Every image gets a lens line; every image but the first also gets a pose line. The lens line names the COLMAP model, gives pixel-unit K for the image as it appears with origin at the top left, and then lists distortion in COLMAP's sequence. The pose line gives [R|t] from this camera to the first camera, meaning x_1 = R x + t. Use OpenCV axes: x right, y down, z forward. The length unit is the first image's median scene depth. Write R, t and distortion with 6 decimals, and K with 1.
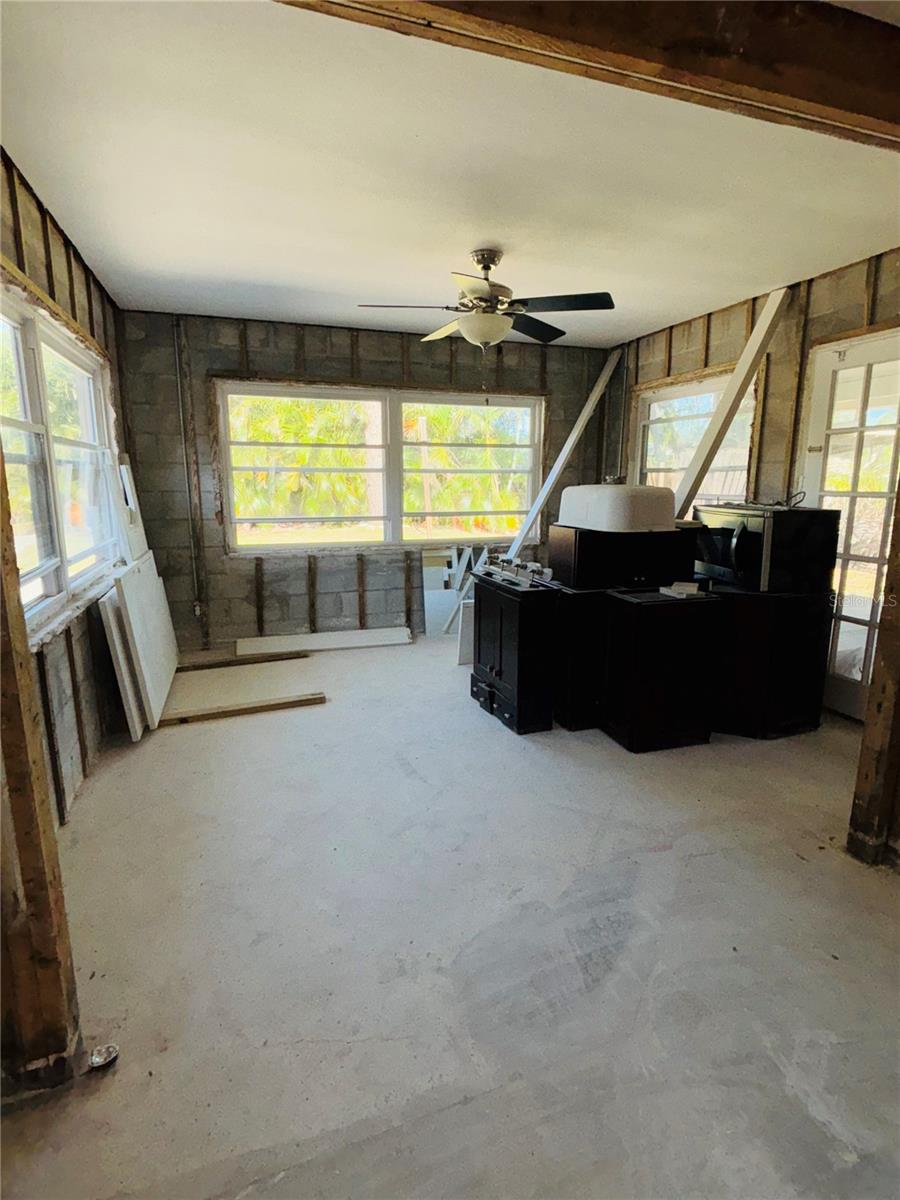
lens RADIAL K [[609.8, 0, 450.0], [0, 609.8, 600.0], [0, 0, 1]] dist [-0.000712, -0.000020]
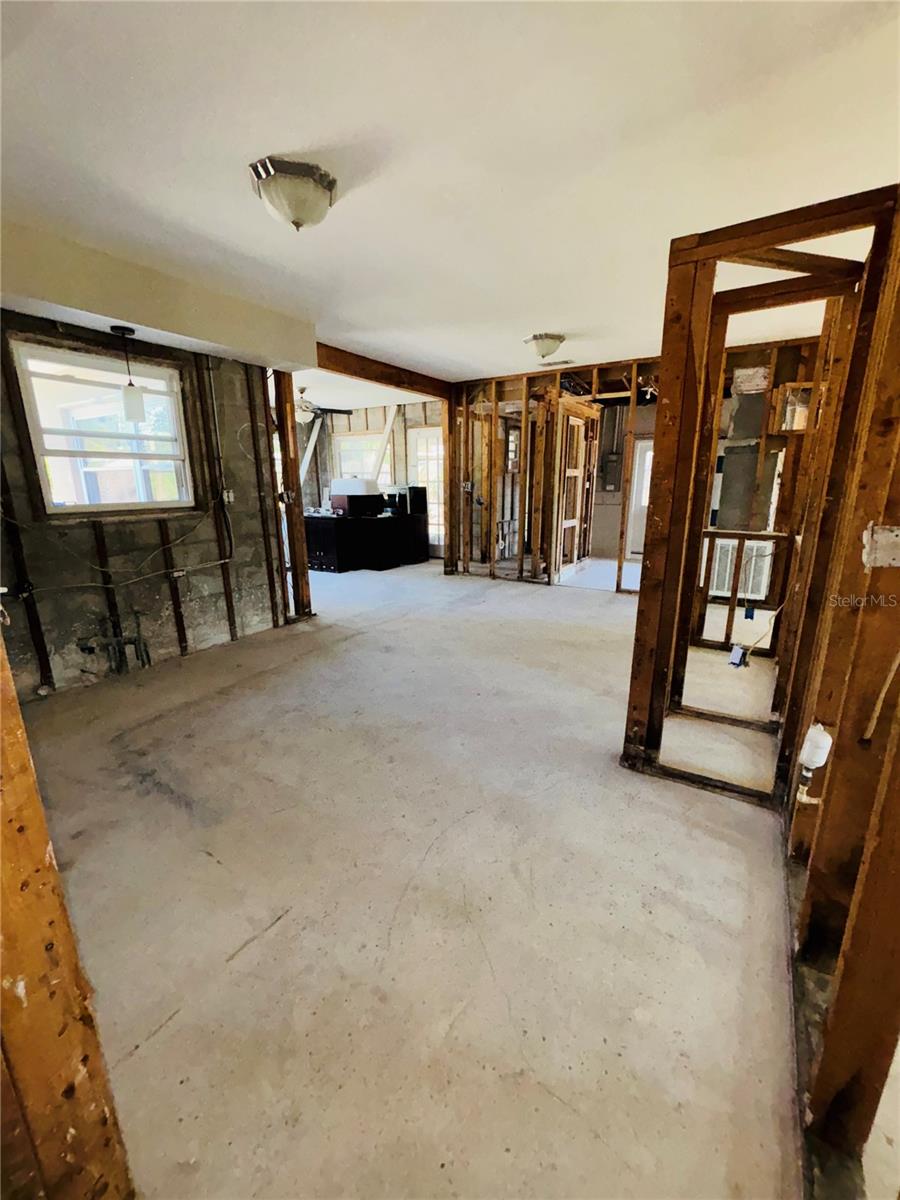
lens RADIAL K [[479.6, 0, 450.0], [0, 479.6, 600.0], [0, 0, 1]] dist [-0.000058, 0.000455]
pose [[0.776547, -0.157493, 0.610058, -0.590925], [0.124282, 0.987520, 0.096740, 0.140748], [-0.617680, 0.000697, 0.786429, -0.694698]]
